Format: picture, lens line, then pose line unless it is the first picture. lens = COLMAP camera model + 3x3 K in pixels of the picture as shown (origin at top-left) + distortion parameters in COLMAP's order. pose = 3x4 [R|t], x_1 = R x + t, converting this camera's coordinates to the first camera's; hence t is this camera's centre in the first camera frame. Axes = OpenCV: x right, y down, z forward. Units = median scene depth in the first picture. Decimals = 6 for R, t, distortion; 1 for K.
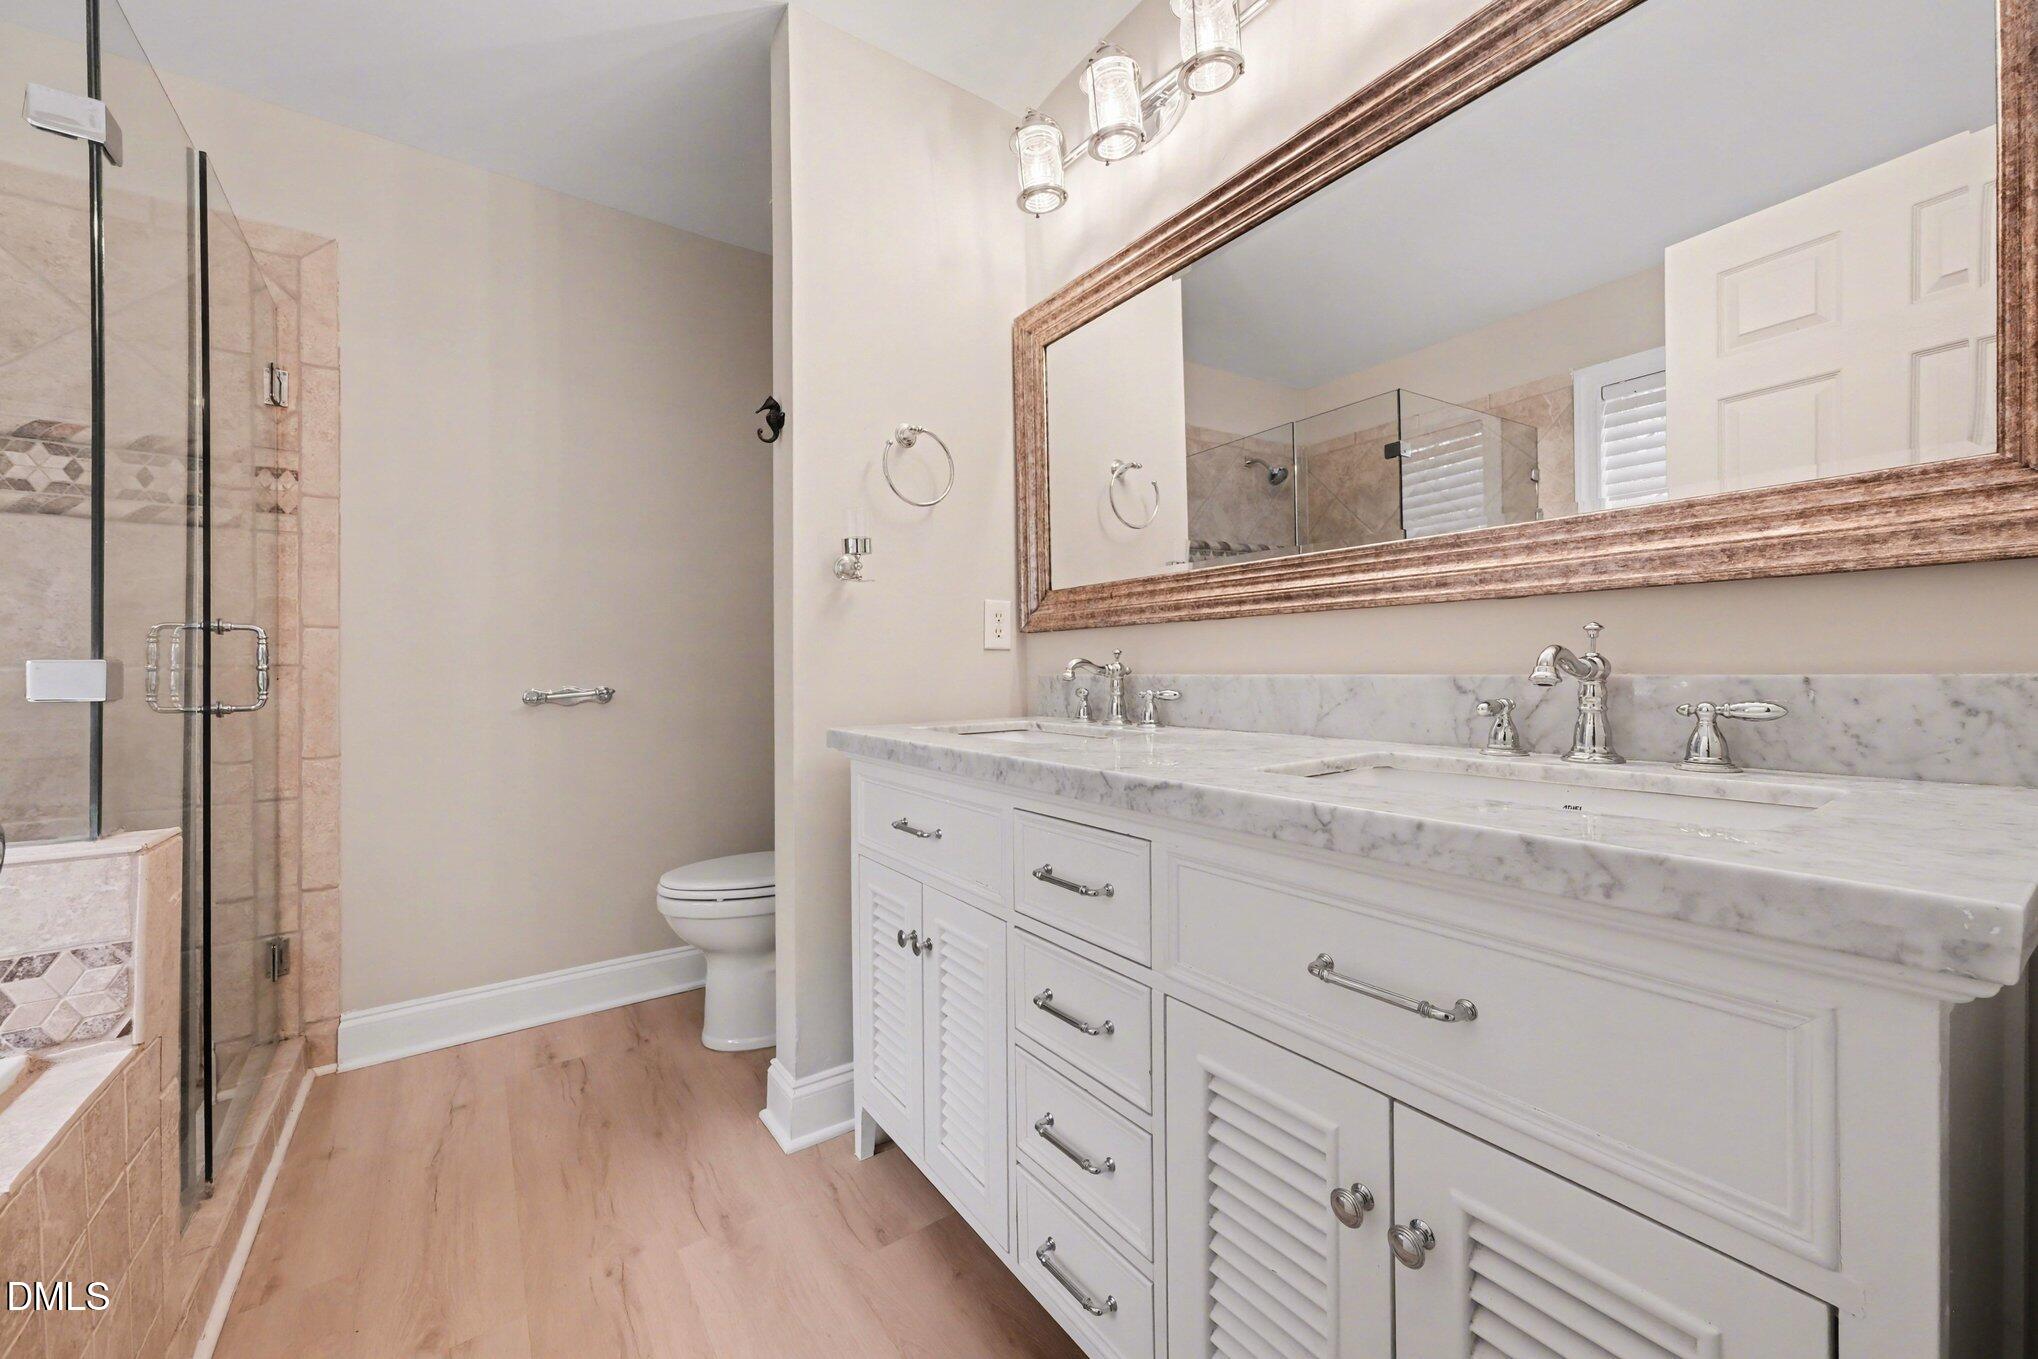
lens RADIAL K [[781.1, 0, 1019.0], [0, 781.1, 679.5], [0, 0, 1]] dist [0.001822, 0.000127]
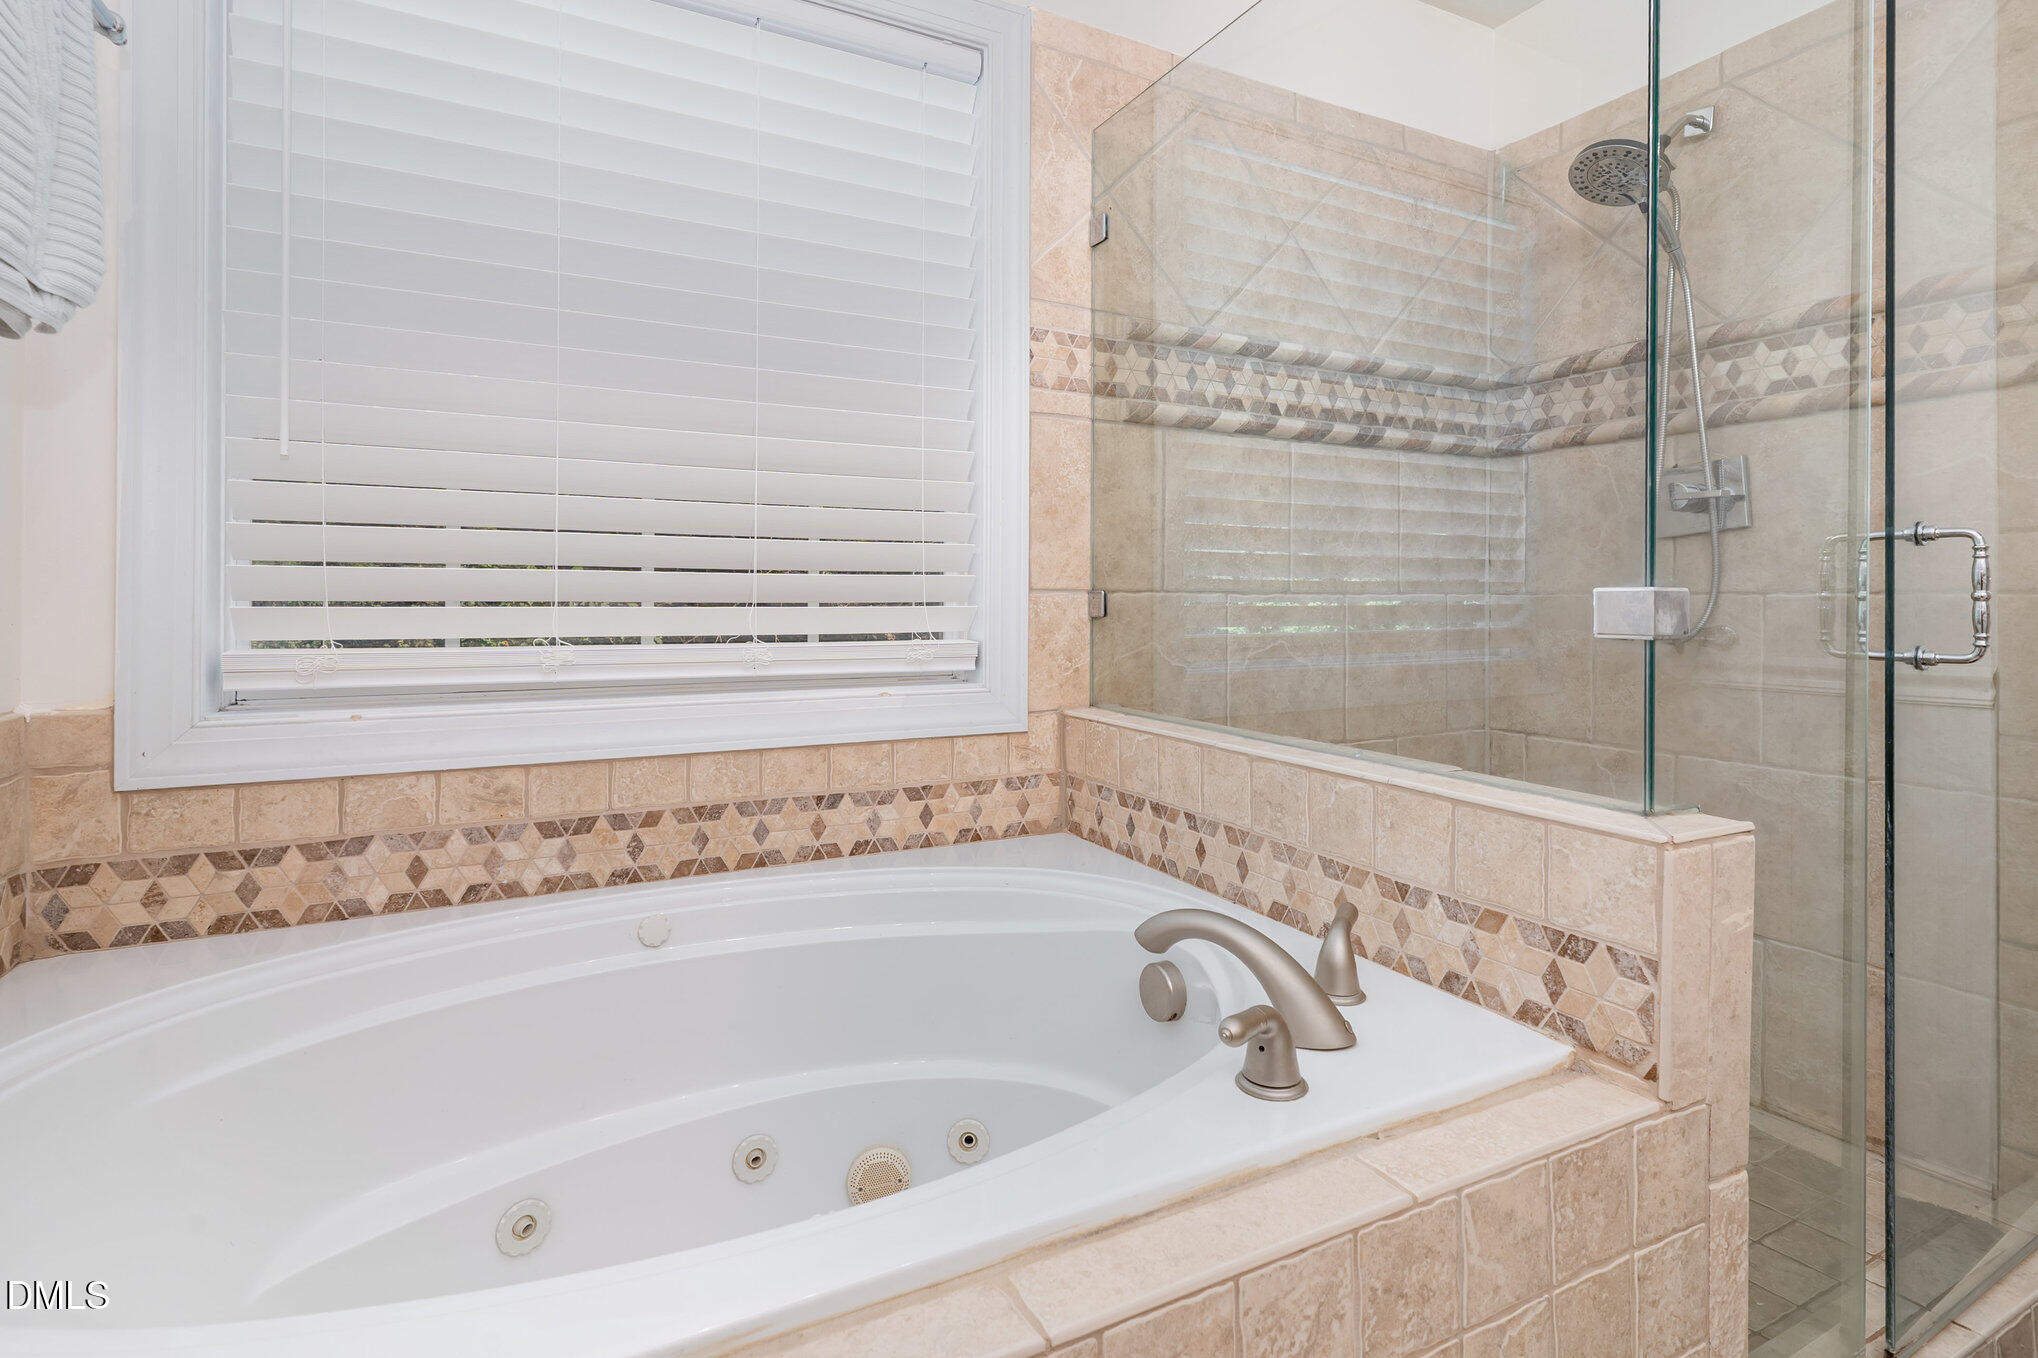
lens RADIAL K [[989.8, 0, 1016.8], [0, 989.8, 597.6], [0, 0, 1]] dist [-0.024960, -0.000003]
pose [[-0.174683, 0.006285, -0.984605, -0.109201], [-0.016950, 0.999812, 0.009390, -0.011607], [0.984479, 0.018330, -0.174543, 0.551272]]
